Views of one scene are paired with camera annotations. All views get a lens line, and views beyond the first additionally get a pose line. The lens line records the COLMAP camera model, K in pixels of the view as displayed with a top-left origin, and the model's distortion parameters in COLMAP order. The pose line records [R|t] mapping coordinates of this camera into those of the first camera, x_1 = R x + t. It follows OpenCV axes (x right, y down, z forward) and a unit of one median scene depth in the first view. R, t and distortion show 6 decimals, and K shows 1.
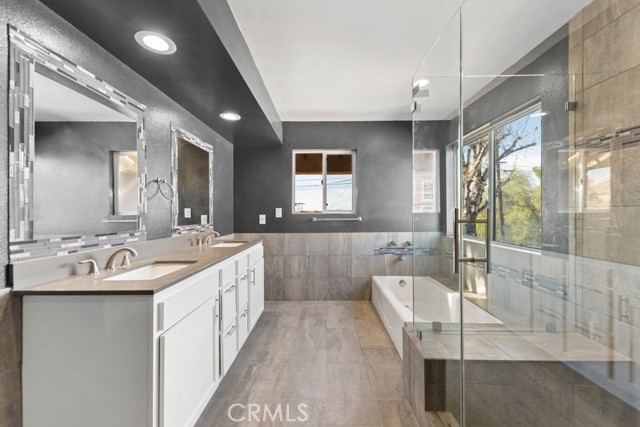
lens RADIAL K [[258.9, 0, 319.4], [0, 258.9, 211.9], [0, 0, 1]] dist [0.023490, -0.005525]
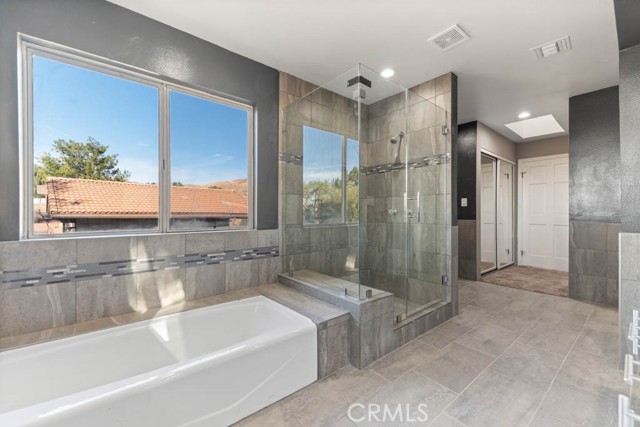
lens RADIAL K [[258.9, 0, 319.6], [0, 258.9, 213.5], [0, 0, 1]] dist [0.023490, -0.005525]
pose [[-0.647307, 0.003251, 0.762223, -0.205973], [0.002802, 0.999994, -0.001885, 0.051559], [-0.762224, 0.000915, -0.647312, 1.061343]]
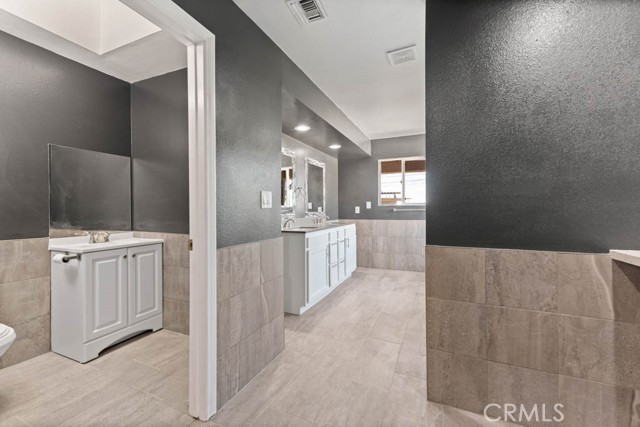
lens RADIAL K [[258.9, 0, 319.2], [0, 258.9, 212.4], [0, 0, 1]] dist [0.023490, -0.005525]
pose [[0.917639, 0.003416, -0.397401, 0.191114], [0.004211, 0.999823, 0.018318, 0.019249], [0.397394, -0.018482, 0.917462, -0.481859]]
